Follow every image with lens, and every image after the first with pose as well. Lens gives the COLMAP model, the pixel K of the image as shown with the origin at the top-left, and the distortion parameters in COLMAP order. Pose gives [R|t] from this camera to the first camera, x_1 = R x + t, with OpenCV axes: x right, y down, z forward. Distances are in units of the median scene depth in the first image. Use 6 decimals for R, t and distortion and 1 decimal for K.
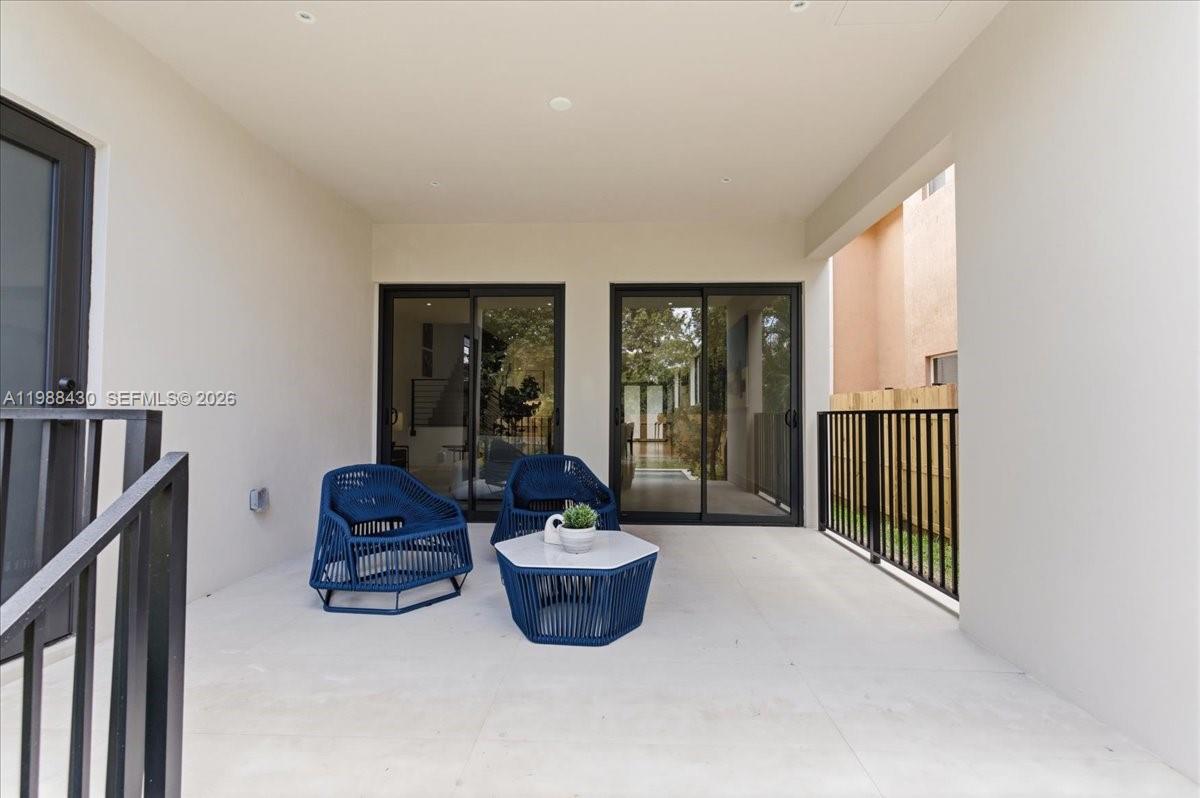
lens RADIAL K [[569.5, 0, 599.1], [0, 569.5, 398.2], [0, 0, 1]] dist [0.009511, -0.001016]
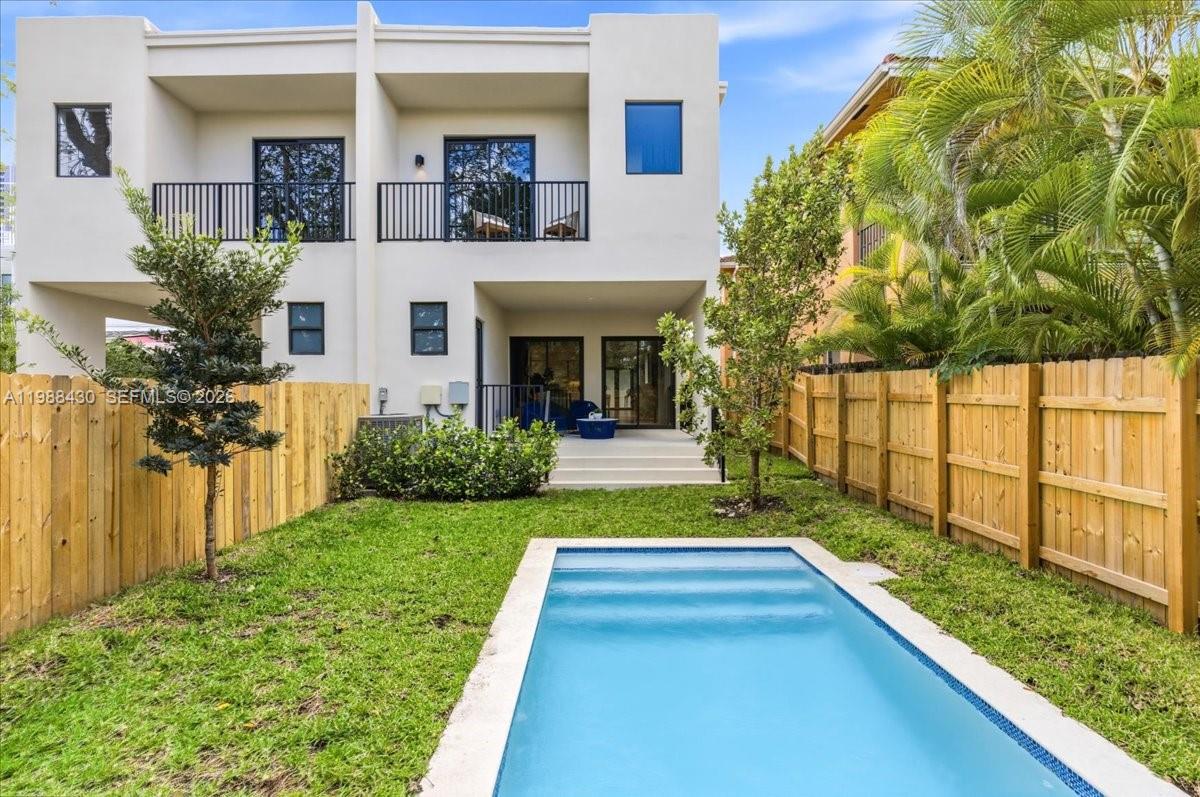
lens RADIAL K [[569.5, 0, 599.5], [0, 569.5, 394.8], [0, 0, 1]] dist [0.009511, -0.001016]
pose [[0.998991, -0.010843, 0.043583, -0.027012], [0.009491, 0.999471, 0.031112, -0.004949], [-0.043897, -0.030667, 0.998565, -0.418896]]
